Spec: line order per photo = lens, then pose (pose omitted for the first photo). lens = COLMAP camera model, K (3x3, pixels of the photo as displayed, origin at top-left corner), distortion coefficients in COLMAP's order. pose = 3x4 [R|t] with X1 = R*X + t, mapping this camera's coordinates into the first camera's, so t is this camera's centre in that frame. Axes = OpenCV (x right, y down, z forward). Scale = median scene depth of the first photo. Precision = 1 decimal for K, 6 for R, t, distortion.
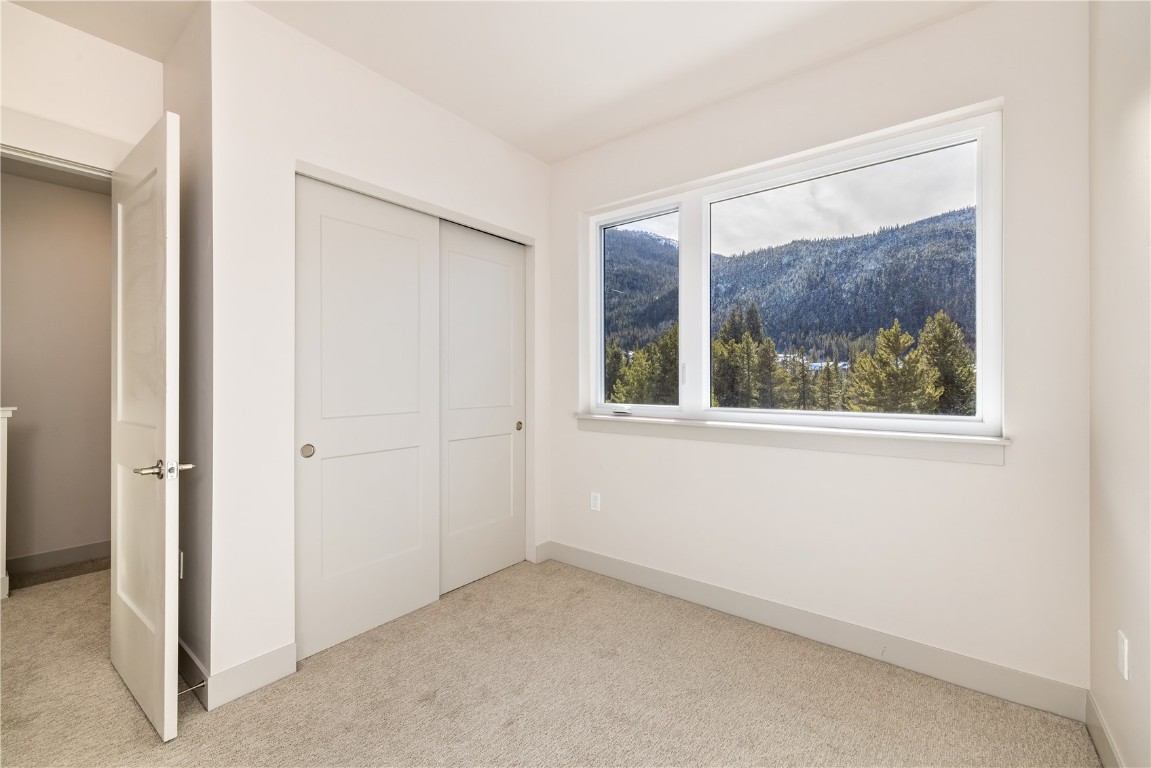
lens RADIAL K [[470.4, 0, 575.5], [0, 470.4, 384.0], [0, 0, 1]] dist [0.000824, -0.000048]
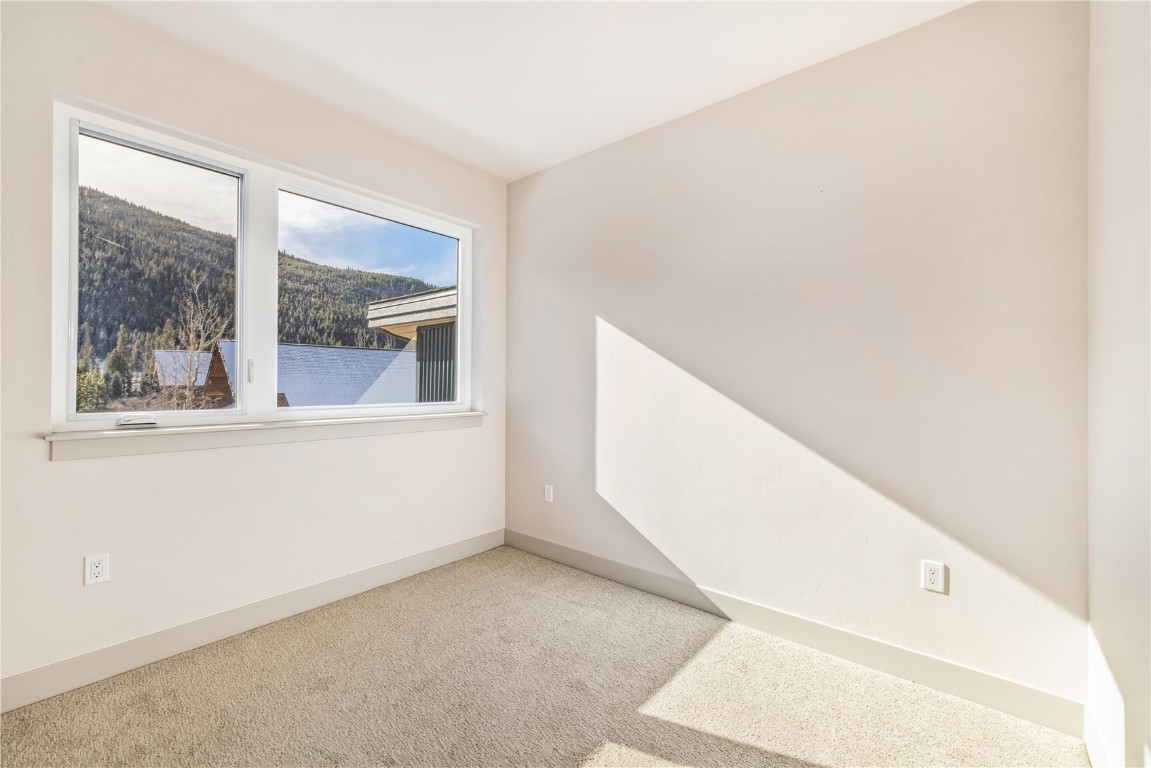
lens RADIAL K [[480.6, 0, 575.5], [0, 480.6, 384.0], [0, 0, 1]] dist [-0.014290, -0.000042]
pose [[0.022881, -0.003754, 0.999731, -0.617216], [-0.004024, 0.999985, 0.003847, -0.002644], [-0.999730, -0.004111, 0.022865, 0.374586]]
